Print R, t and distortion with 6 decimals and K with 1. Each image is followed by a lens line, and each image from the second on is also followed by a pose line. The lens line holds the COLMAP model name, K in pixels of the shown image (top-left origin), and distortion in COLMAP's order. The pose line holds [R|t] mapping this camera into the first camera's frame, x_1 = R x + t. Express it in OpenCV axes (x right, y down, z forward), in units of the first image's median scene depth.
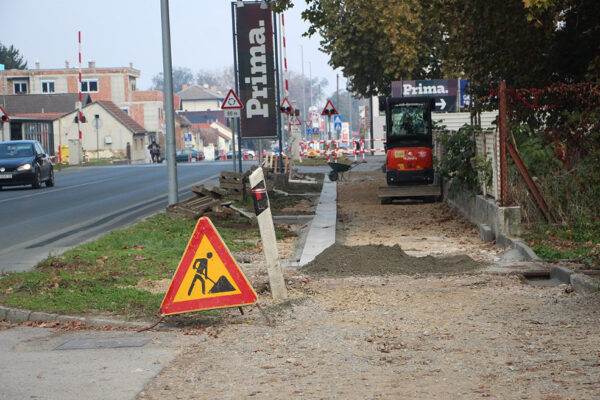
lens RADIAL K [[1994.9, 0, 300.0], [0, 1994.9, 200.0], [0, 0, 1]] dist [0.118820, 0.000000]
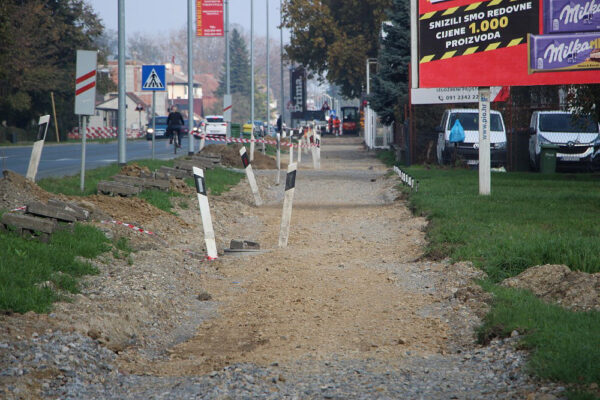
lens RADIAL K [[3741.0, 0, 300.2], [0, 3741.0, 199.6], [0, 0, 1]] dist [0.619616, 0.000000]
pose [[0.999726, 0.022151, 0.007584, -0.054414], [-0.022019, 0.999613, -0.017008, 0.164077], [-0.007957, 0.016837, 0.999827, -4.072570]]
